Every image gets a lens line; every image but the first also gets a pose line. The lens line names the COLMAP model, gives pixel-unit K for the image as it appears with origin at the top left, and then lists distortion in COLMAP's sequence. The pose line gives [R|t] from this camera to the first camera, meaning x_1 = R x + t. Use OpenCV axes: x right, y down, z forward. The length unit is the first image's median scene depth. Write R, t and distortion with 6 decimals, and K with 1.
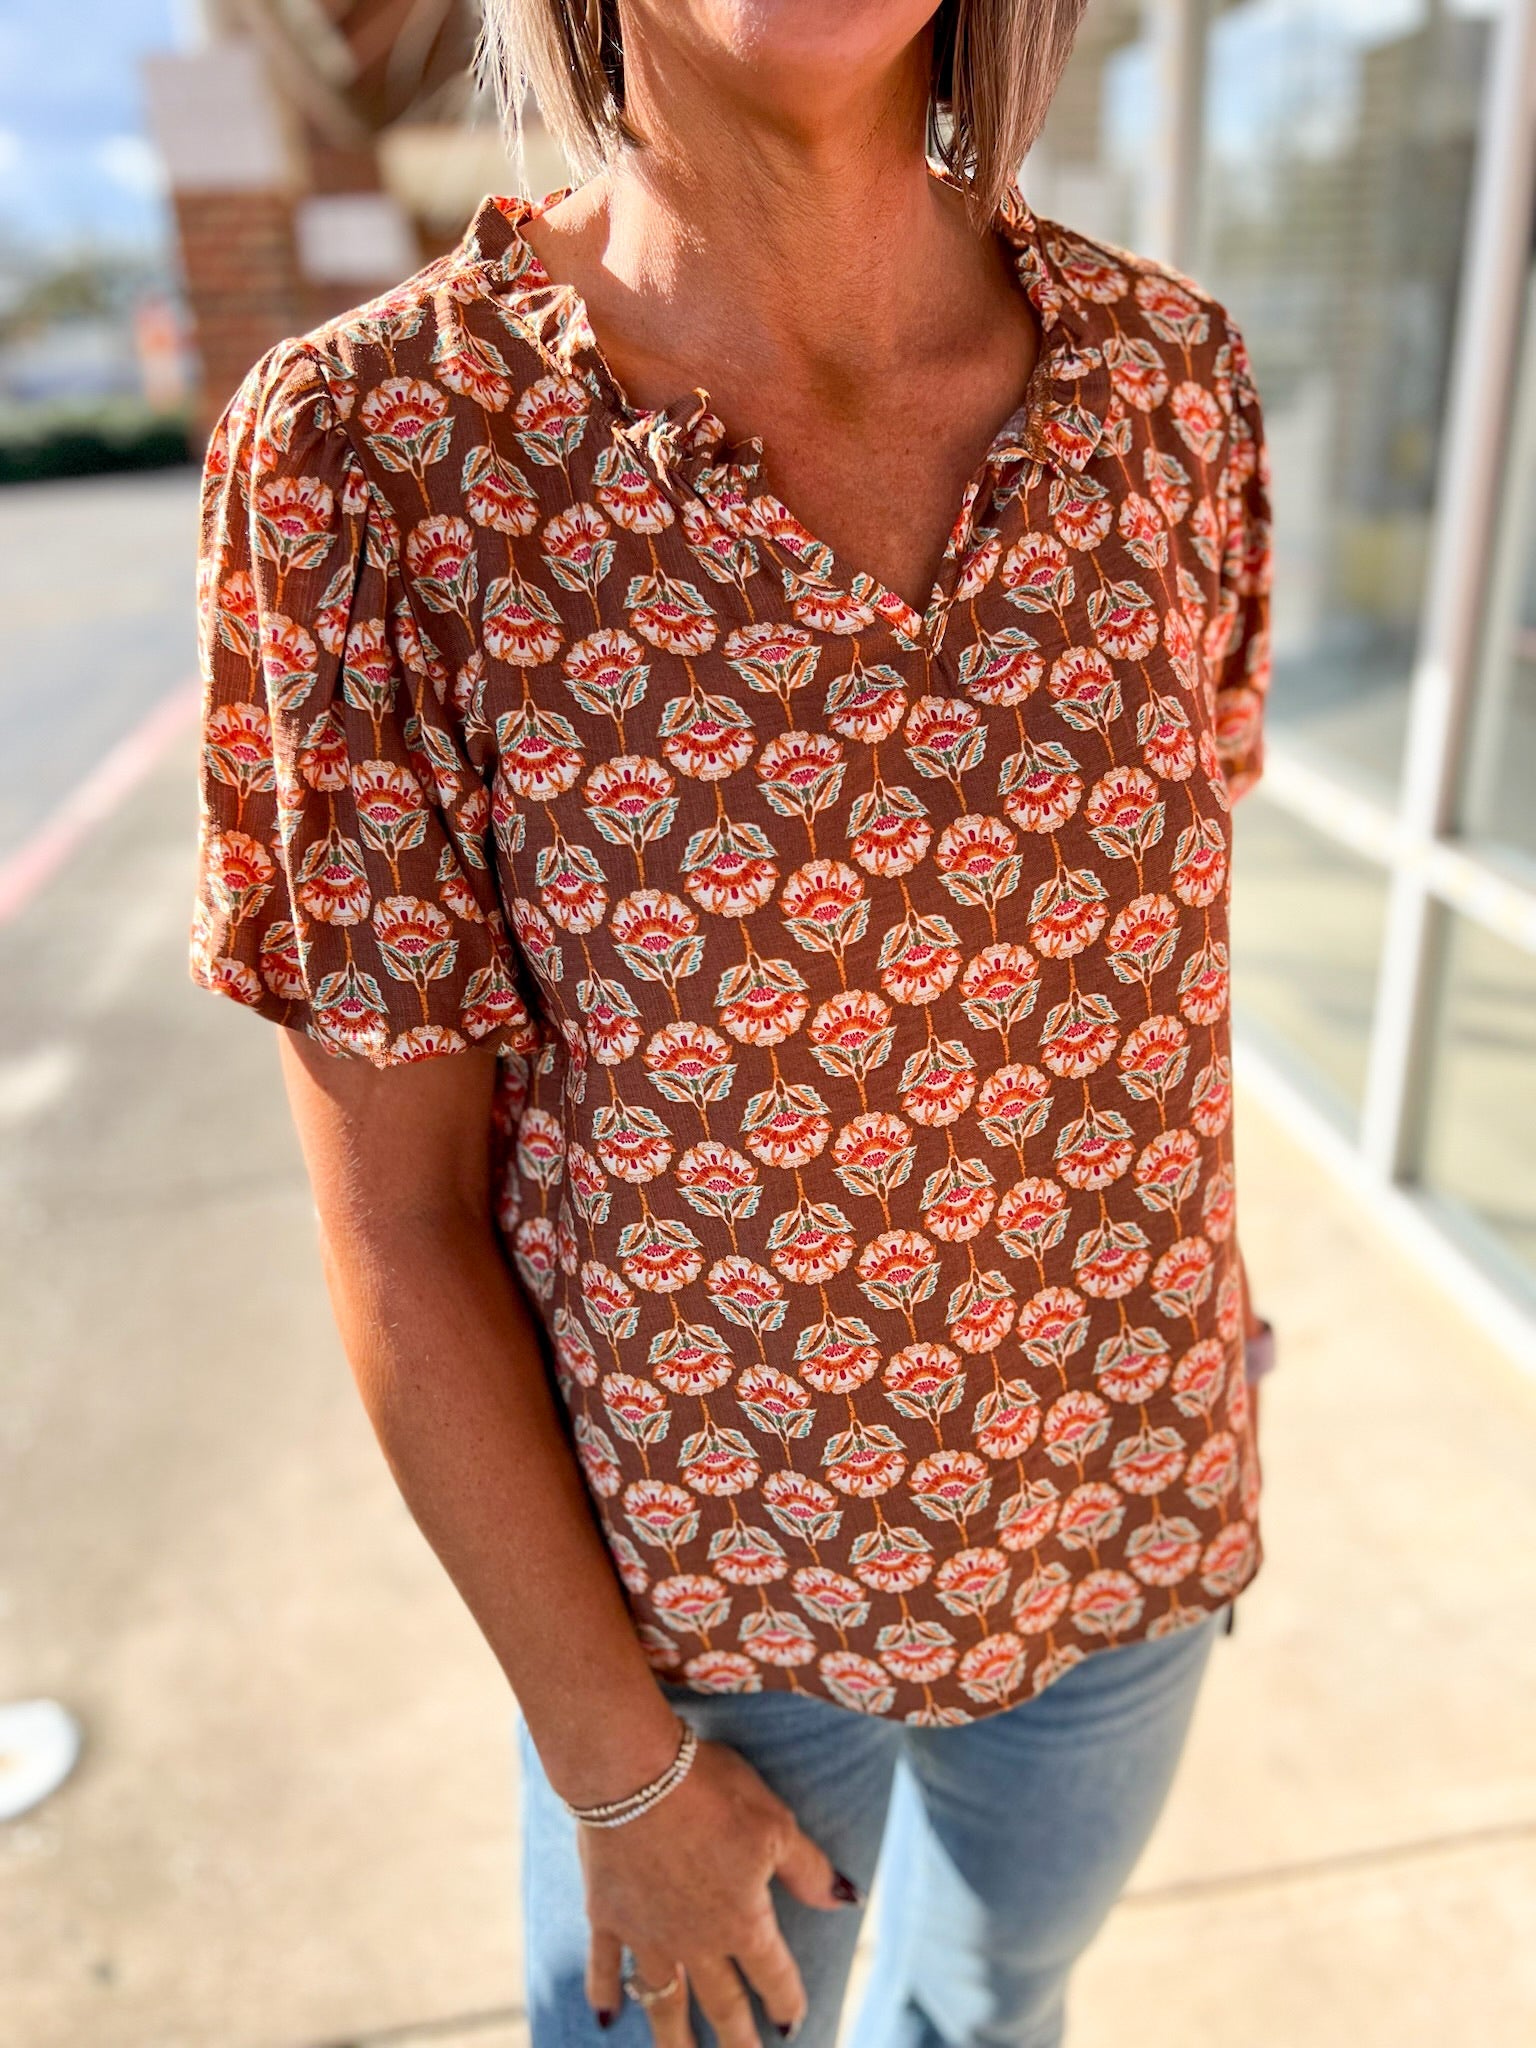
lens RADIAL K [[1539.7, 0, 759.9], [0, 1539.7, 1024.6], [0, 0, 1]] dist [0.024406, -0.035250]
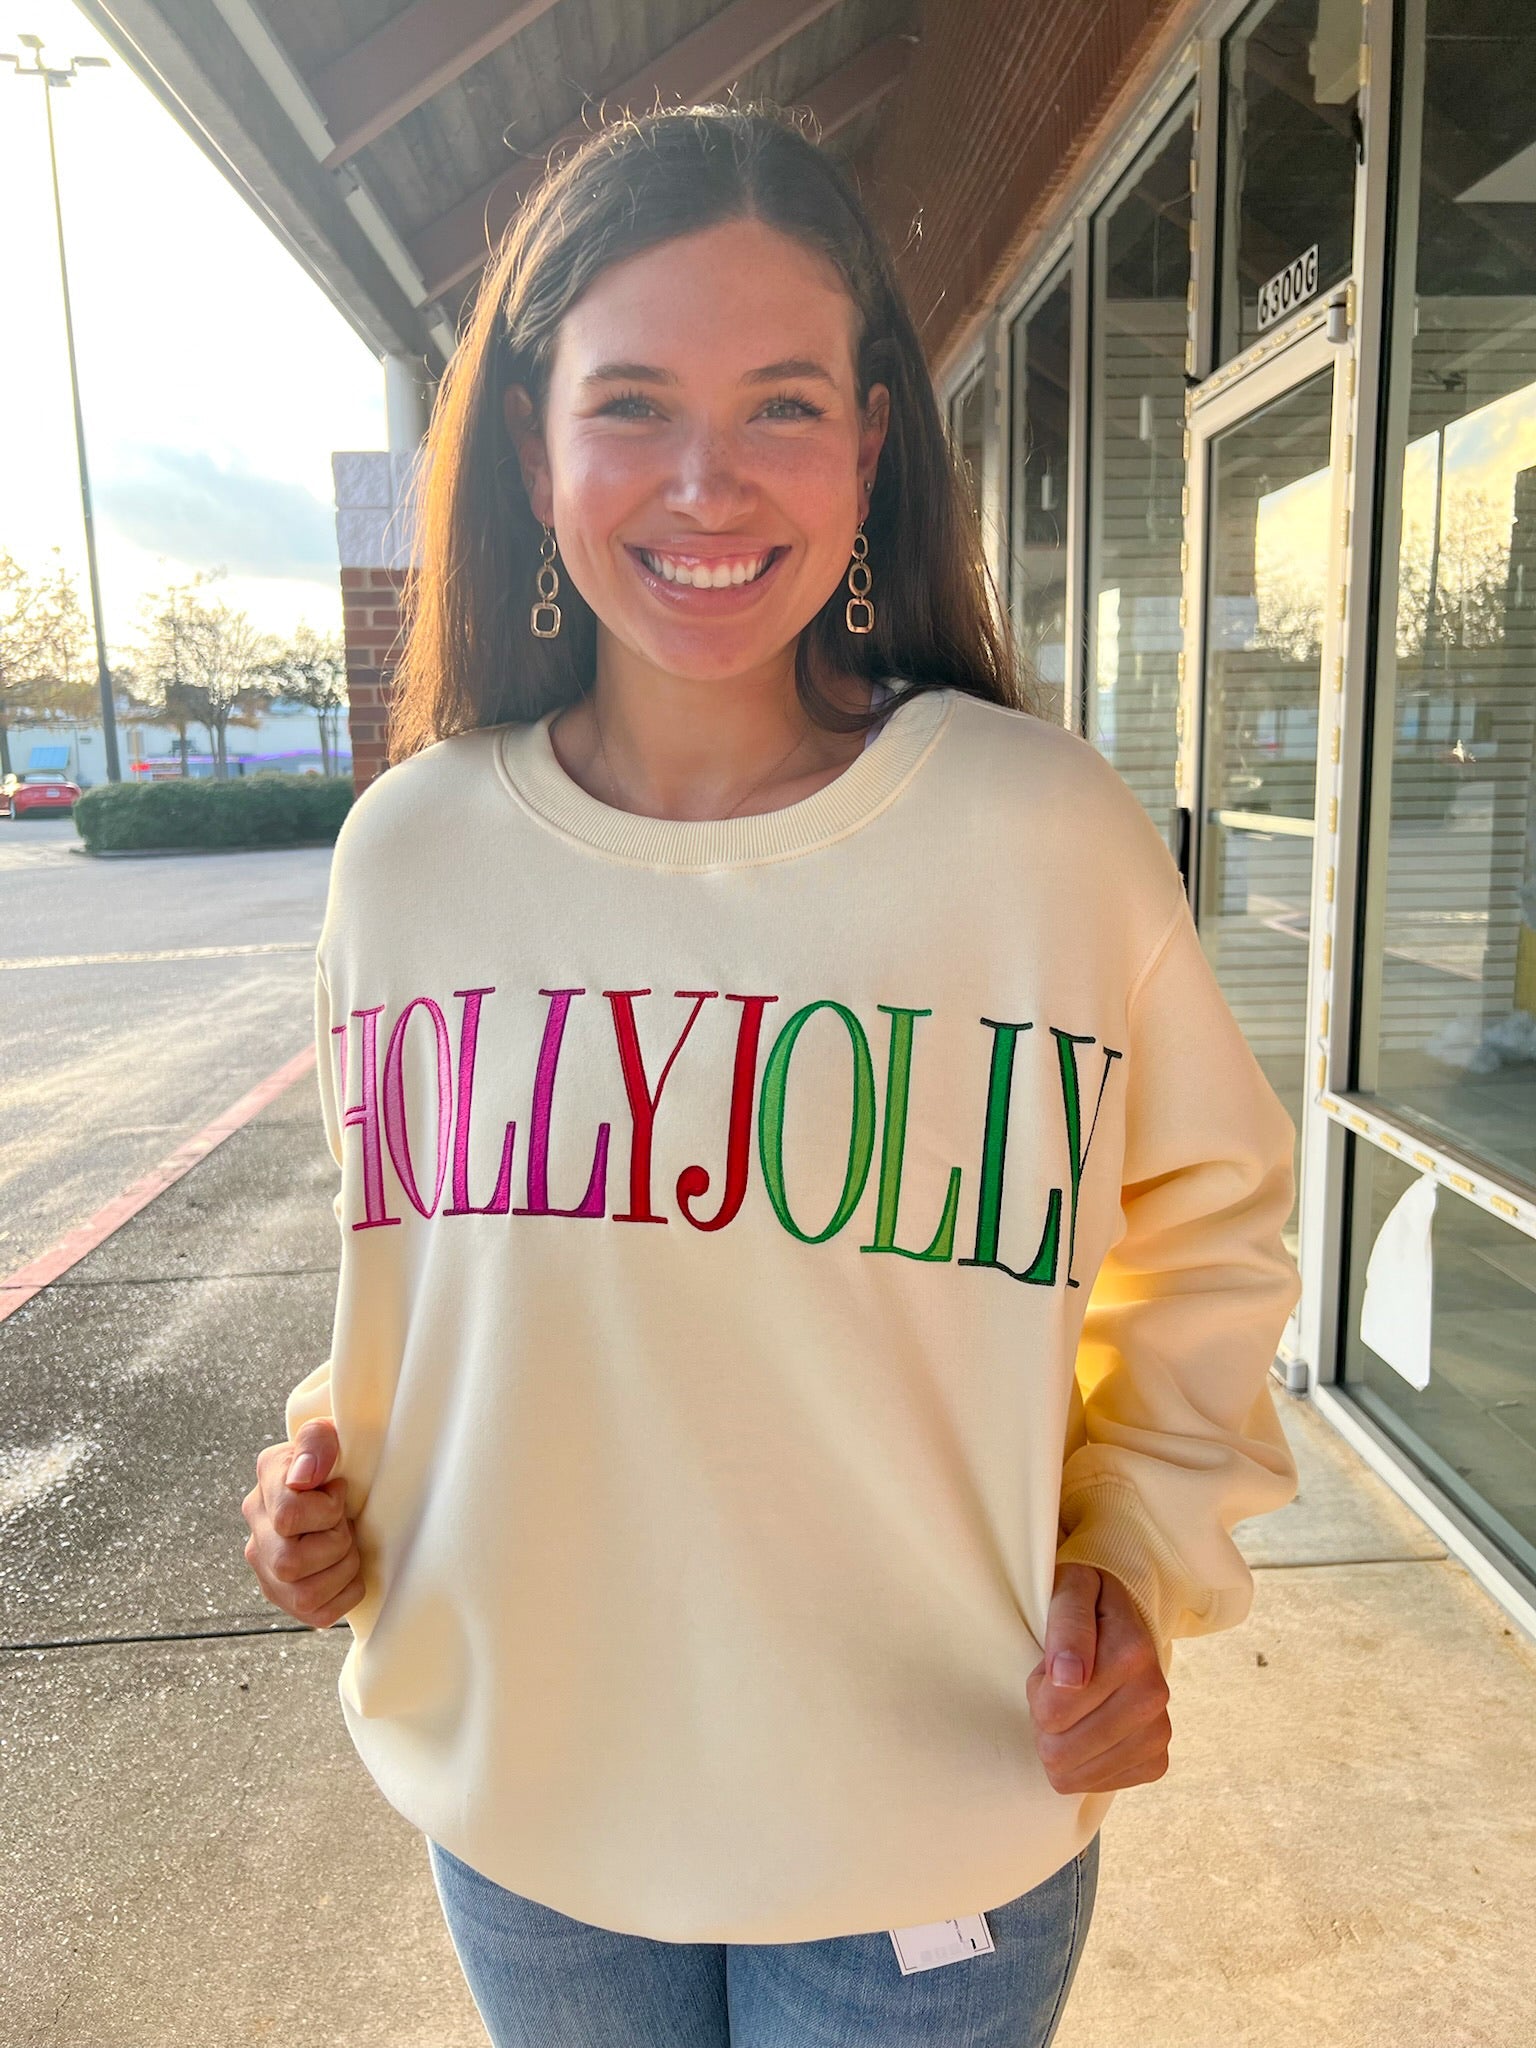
lens RADIAL K [[1539.7, 0, 770.6], [0, 1539.7, 1007.5], [0, 0, 1]] dist [0.024406, -0.035250]
pose [[0.995481, 0.044002, -0.084149, 0.005328], [-0.062962, 0.969214, -0.238035, -0.065707], [0.071085, 0.242258, 0.967604, 0.225720]]
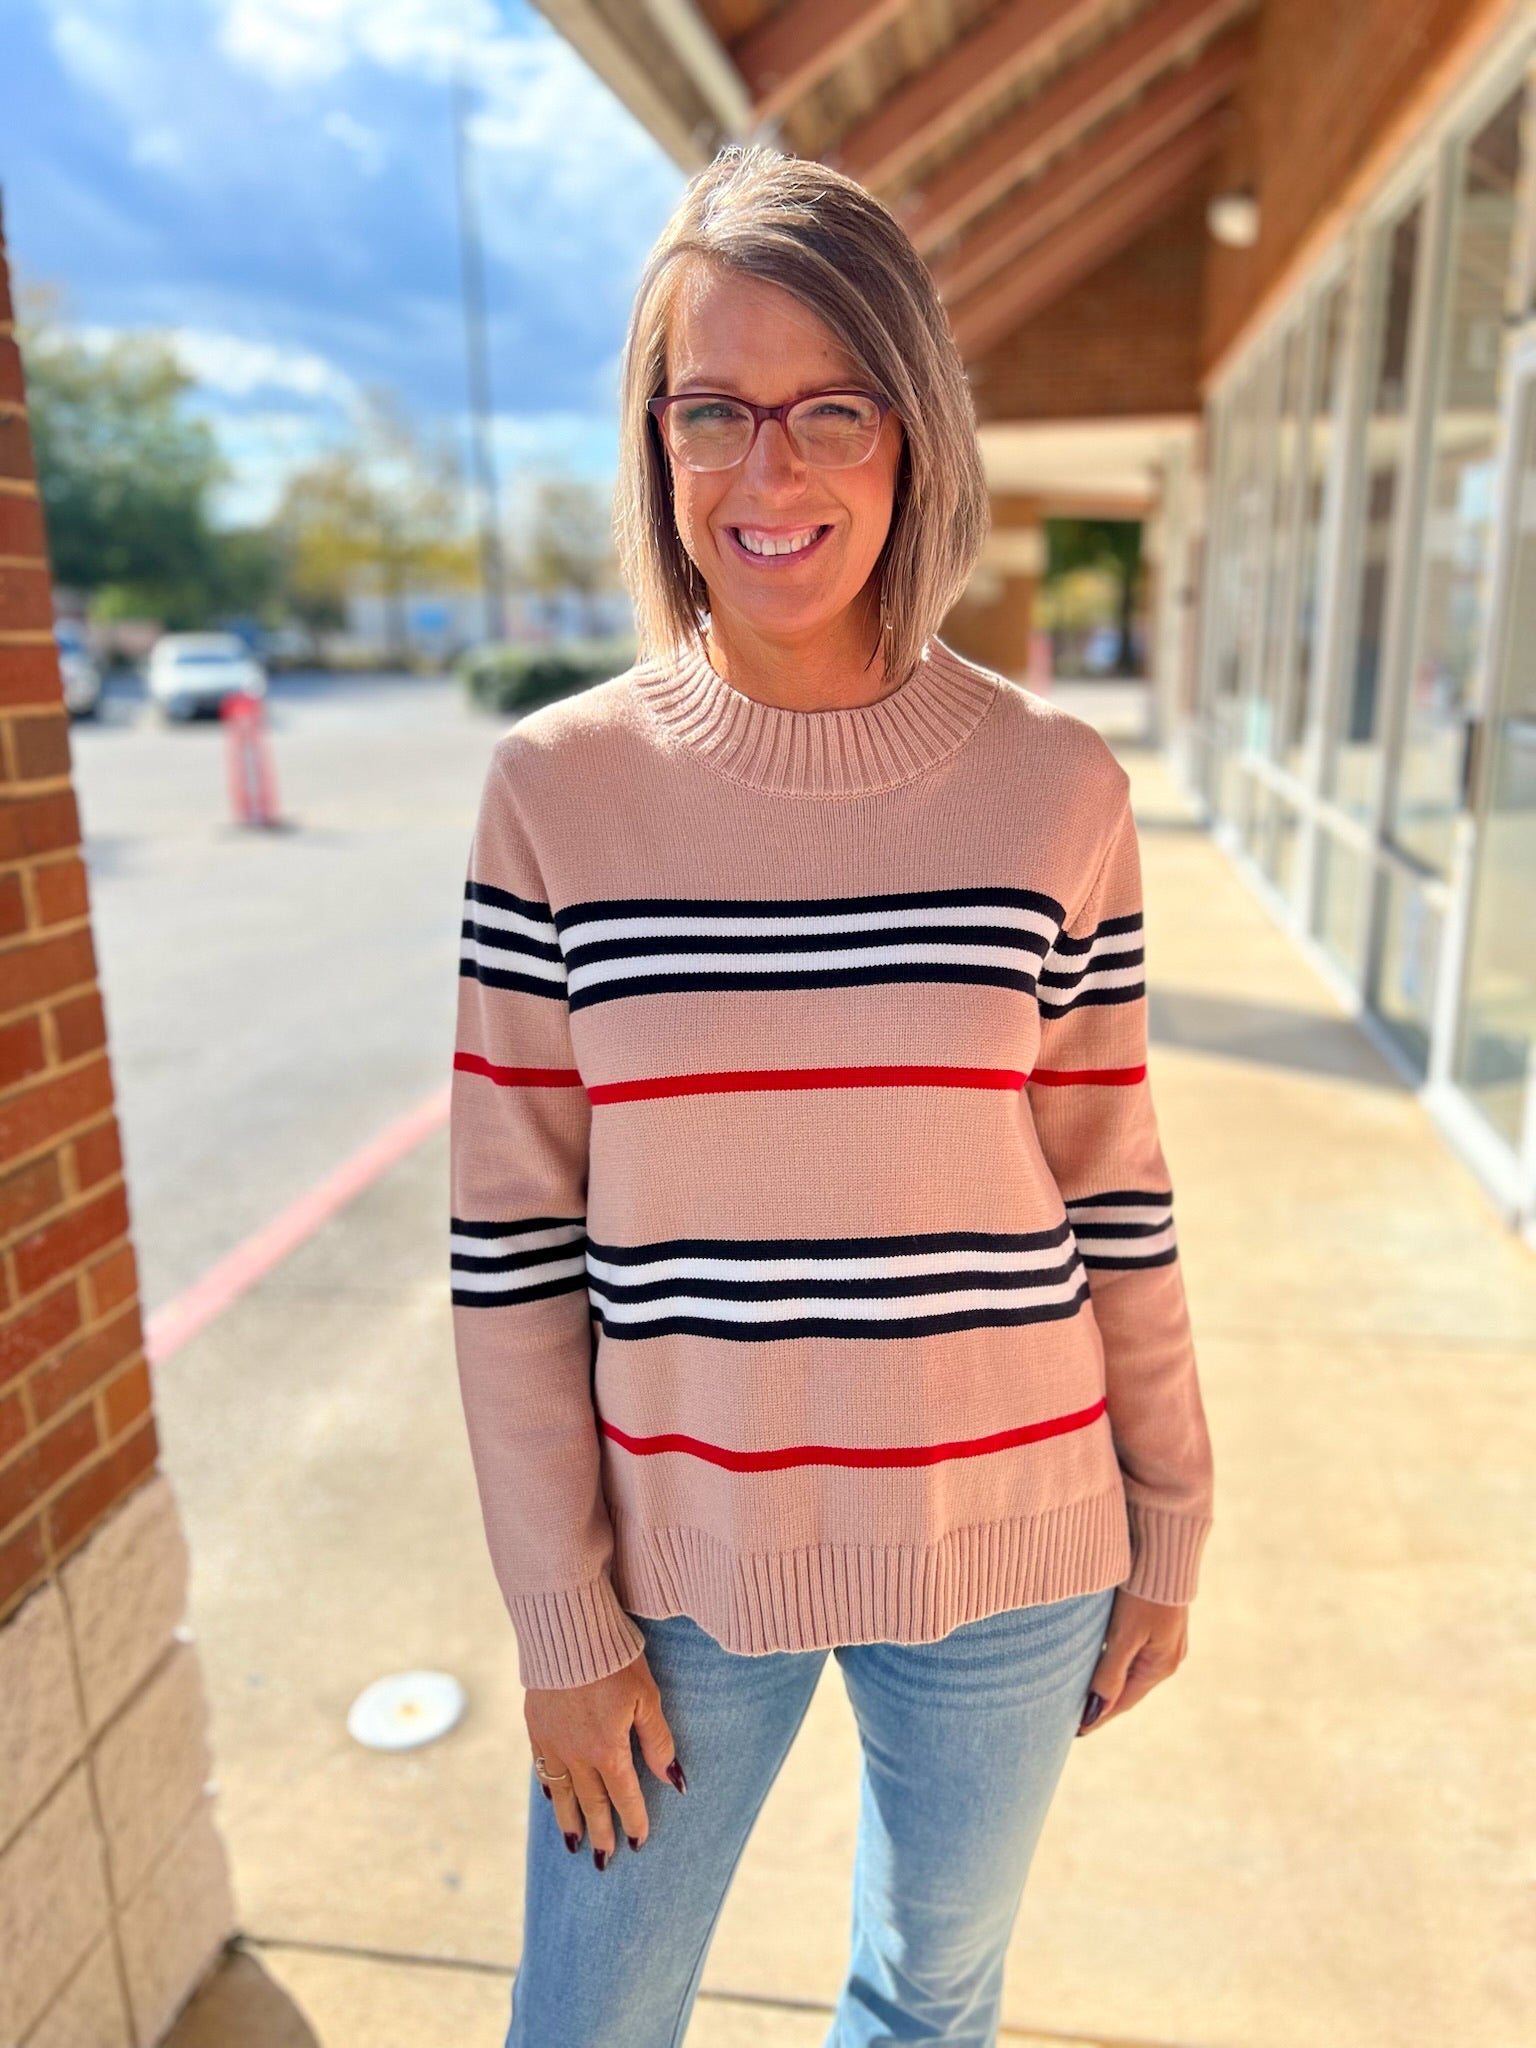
lens RADIAL K [[1539.7, 0, 772.0], [0, 1539.7, 1030.1], [0, 0, 1]] dist [0.024406, -0.035250]
pose [[0.951752, 0.113976, -0.284916, 0.083121], [-0.153138, 0.980999, -0.119119, 0.037622], [0.265925, 0.157004, 0.951122, -0.192727]]
